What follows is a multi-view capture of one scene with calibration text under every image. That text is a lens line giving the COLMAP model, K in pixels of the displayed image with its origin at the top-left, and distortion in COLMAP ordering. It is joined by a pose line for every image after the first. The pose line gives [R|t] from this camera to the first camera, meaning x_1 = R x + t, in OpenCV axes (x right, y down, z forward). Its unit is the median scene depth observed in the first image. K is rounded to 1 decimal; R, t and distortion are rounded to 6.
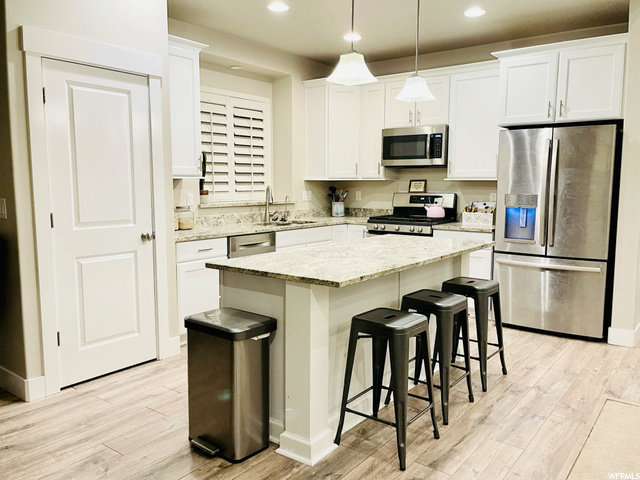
lens RADIAL K [[518.5, 0, 320.0], [0, 518.5, 240.0], [0, 0, 1]] dist [0.075648, -0.095068]
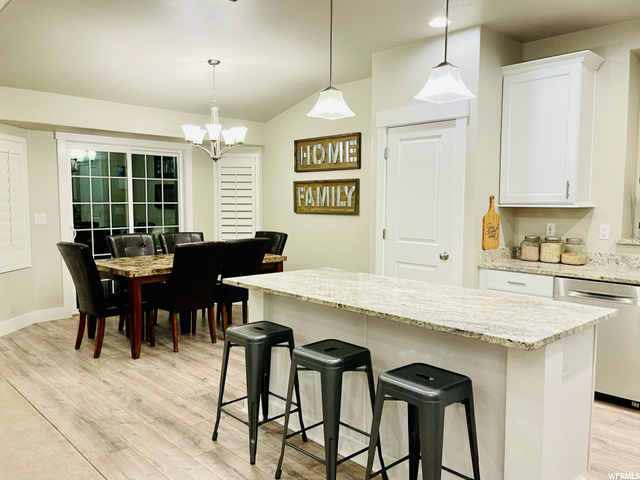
lens RADIAL K [[518.5, 0, 320.0], [0, 518.5, 240.0], [0, 0, 1]] dist [0.075648, -0.095068]
pose [[-0.163081, 0.071193, -0.984041, 0.603206], [-0.118766, 0.988724, 0.091214, -0.081230], [0.979438, 0.131745, -0.152787, 0.633203]]
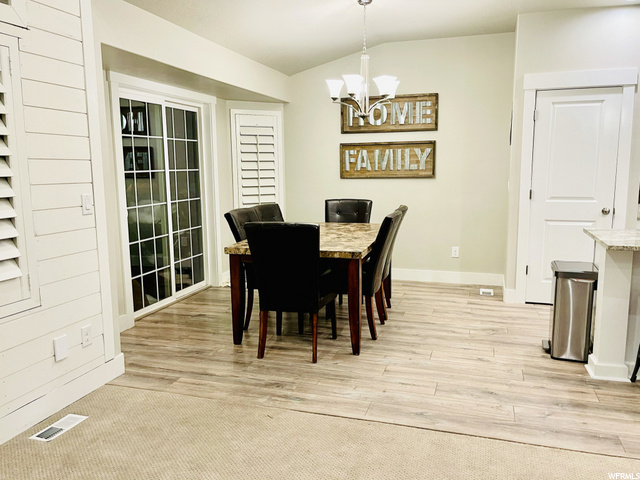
lens RADIAL K [[518.5, 0, 320.0], [0, 518.5, 240.0], [0, 0, 1]] dist [0.075648, -0.095068]
pose [[0.342635, 0.131440, -0.930228, 0.455083], [-0.097588, 0.989787, 0.103910, -0.001811], [0.934386, 0.055176, 0.351963, -0.082635]]
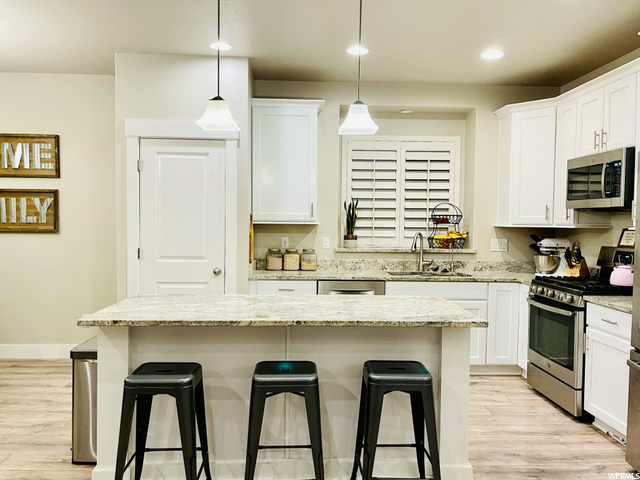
lens RADIAL K [[518.5, 0, 320.0], [0, 518.5, 240.0], [0, 0, 1]] dist [0.075648, -0.095068]
pose [[0.641329, 0.034240, -0.766502, 0.512478], [-0.097865, 0.994495, -0.037458, -0.040180], [0.760999, 0.099037, 0.641149, 0.287718]]
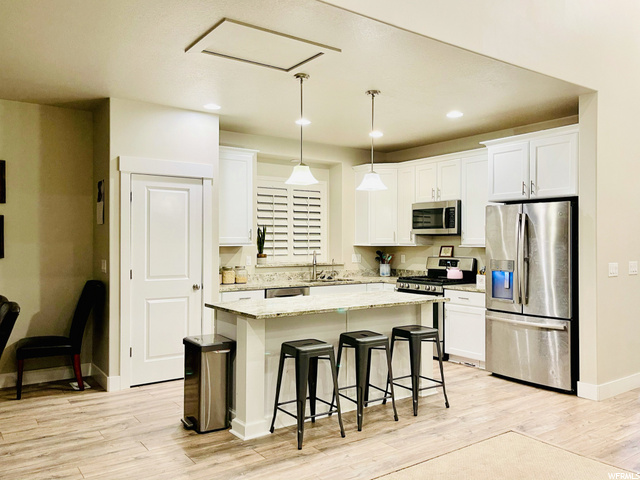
lens RADIAL K [[518.5, 0, 320.0], [0, 518.5, 240.0], [0, 0, 1]] dist [0.075648, -0.095068]
pose [[0.954963, -0.002122, -0.296718, 0.295501], [-0.032607, 0.993168, -0.112043, 0.010709], [0.294929, 0.116672, 0.948369, -0.195399]]
